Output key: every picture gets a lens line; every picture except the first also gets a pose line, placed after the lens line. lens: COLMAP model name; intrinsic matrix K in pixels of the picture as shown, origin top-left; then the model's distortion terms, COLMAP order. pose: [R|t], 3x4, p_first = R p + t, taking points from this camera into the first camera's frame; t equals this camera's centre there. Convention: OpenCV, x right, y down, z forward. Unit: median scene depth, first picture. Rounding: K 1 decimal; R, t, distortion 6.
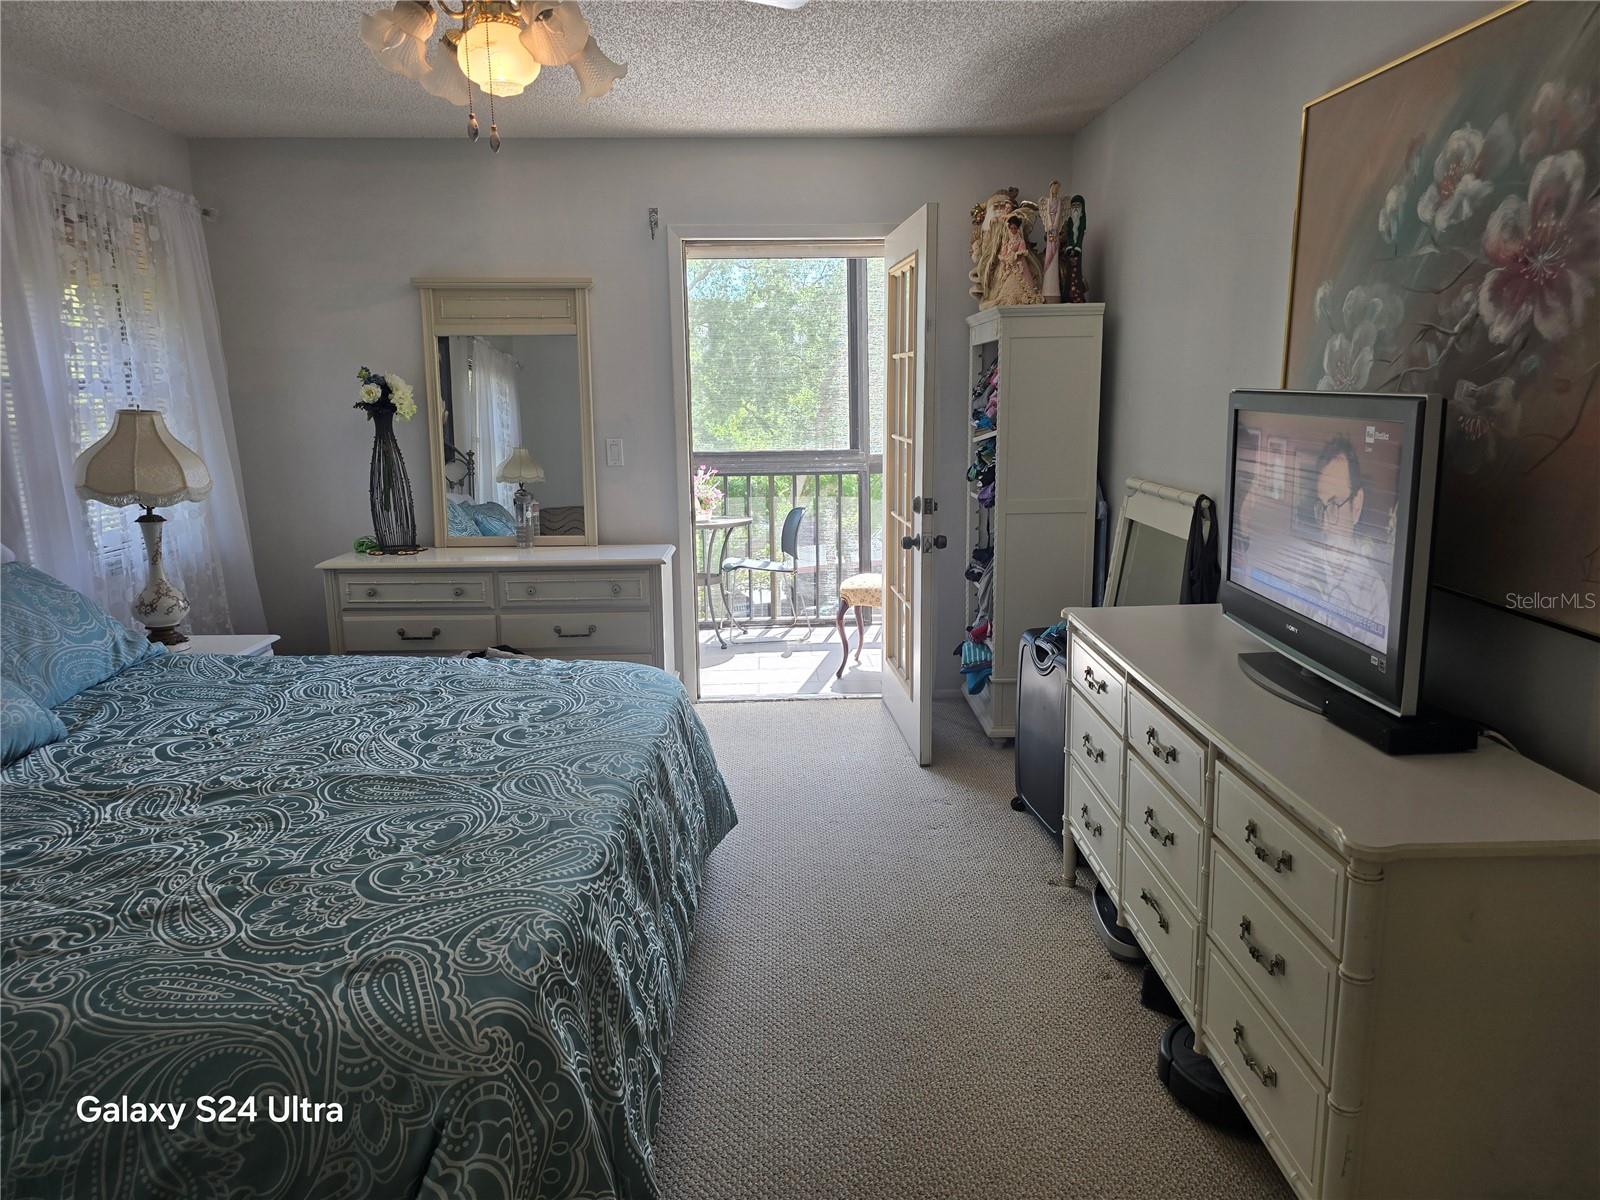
lens RADIAL K [[1066.5, 0, 809.4], [0, 1066.5, 594.3], [0, 0, 1]] dist [0.047230, -0.050709]
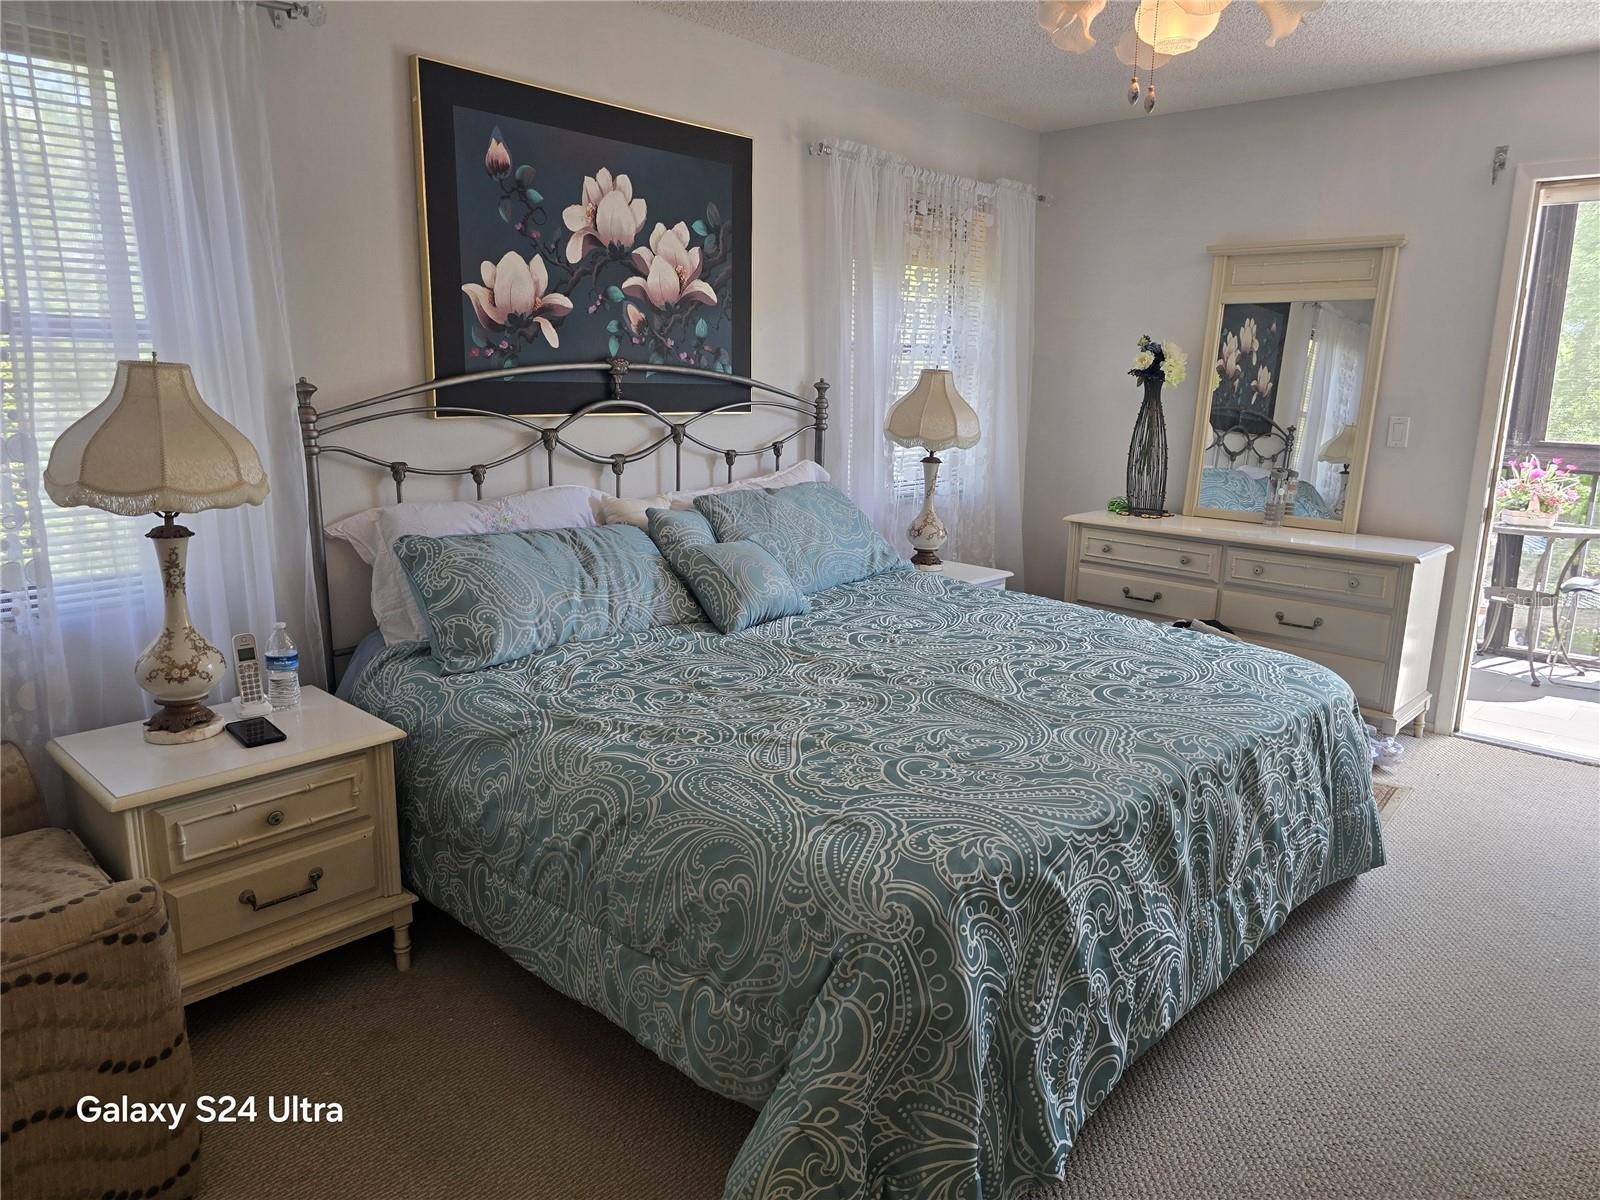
lens RADIAL K [[1066.5, 0, 800.1], [0, 1066.5, 590.7], [0, 0, 1]] dist [0.047230, -0.050709]
pose [[0.704553, 0.168976, -0.689240, 0.206637], [-0.156232, 0.984342, 0.081621, 0.000223], [0.692240, 0.050175, 0.719921, 0.054895]]
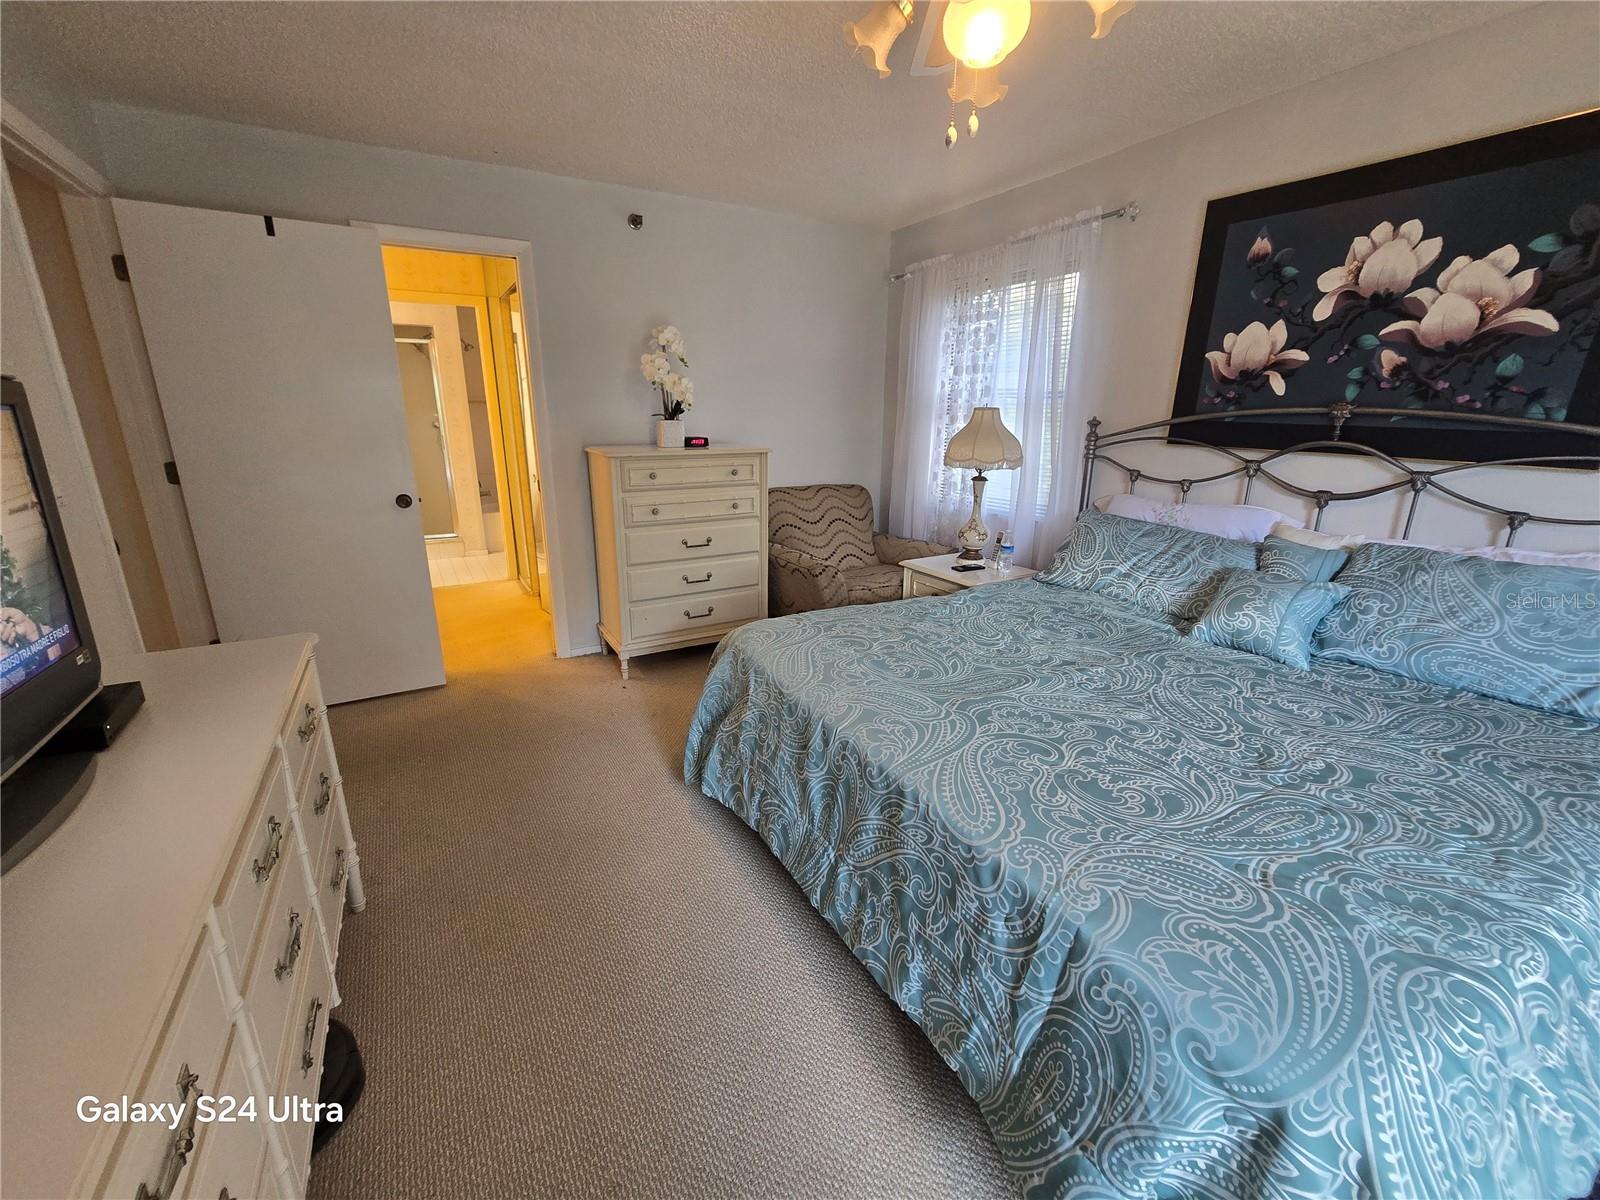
lens RADIAL K [[658.4, 0, 791.5], [0, 658.4, 604.2], [0, 0, 1]] dist [-0.010557, 0.001698]
pose [[-0.883723, 0.149494, -0.443492, 0.179783], [-0.075842, 0.889343, 0.450907, -0.249451], [0.461825, 0.432112, -0.774595, 1.348562]]
